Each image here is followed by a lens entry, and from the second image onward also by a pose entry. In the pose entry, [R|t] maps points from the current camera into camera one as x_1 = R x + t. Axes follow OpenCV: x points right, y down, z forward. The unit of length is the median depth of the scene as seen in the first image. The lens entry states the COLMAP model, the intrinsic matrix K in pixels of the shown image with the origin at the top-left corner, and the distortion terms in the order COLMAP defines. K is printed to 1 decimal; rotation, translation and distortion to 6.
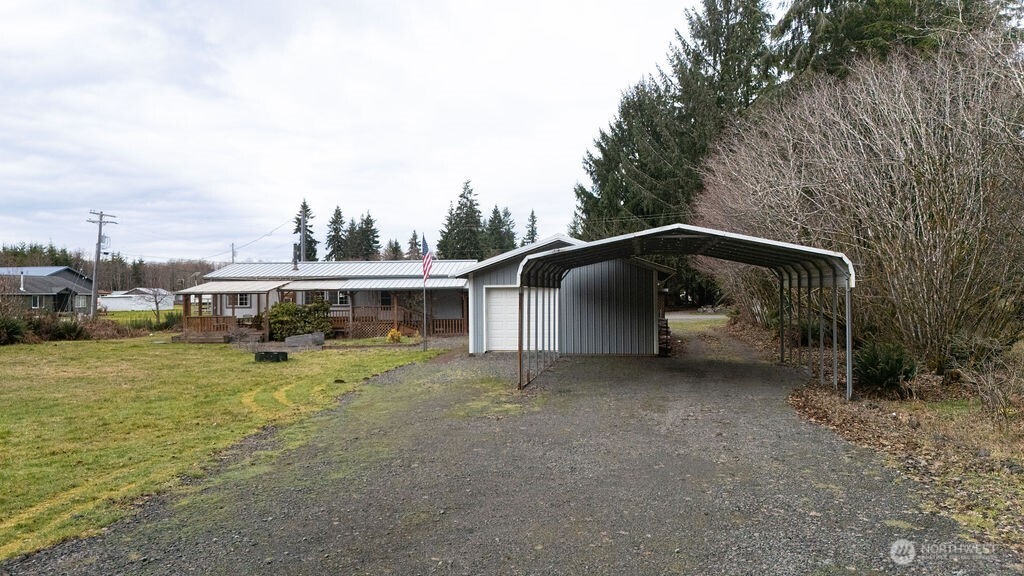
lens RADIAL K [[710.8, 0, 512.0], [0, 710.8, 288.0], [0, 0, 1]] dist [0.005814, -0.002277]
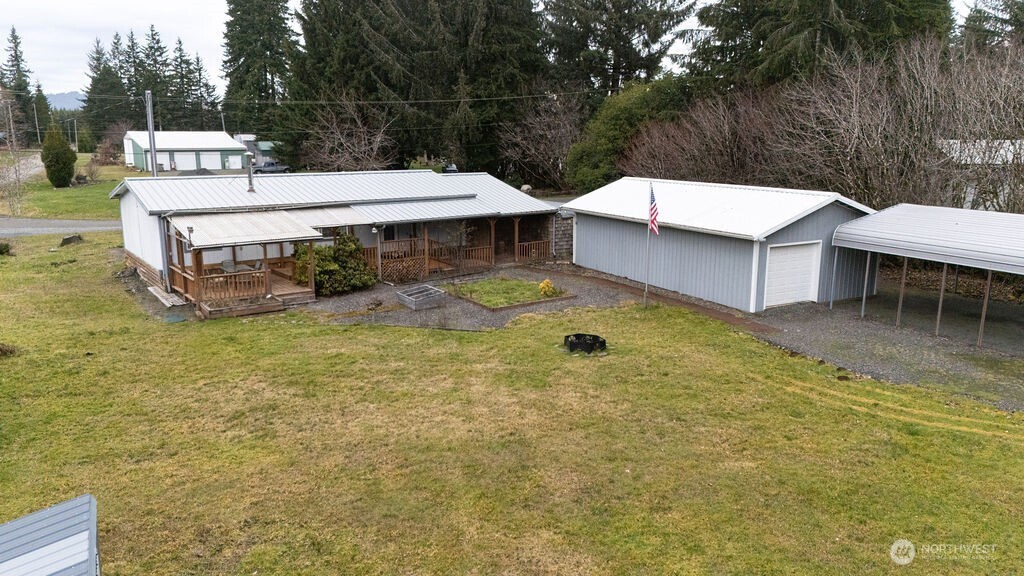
lens RADIAL K [[710.8, 0, 512.0], [0, 710.8, 288.0], [0, 0, 1]] dist [0.005814, -0.002277]
pose [[0.776847, -0.123370, 0.617485, -0.235181], [-0.016155, 0.976392, 0.215402, -0.037919], [-0.629482, -0.177310, 0.756514, 0.134697]]
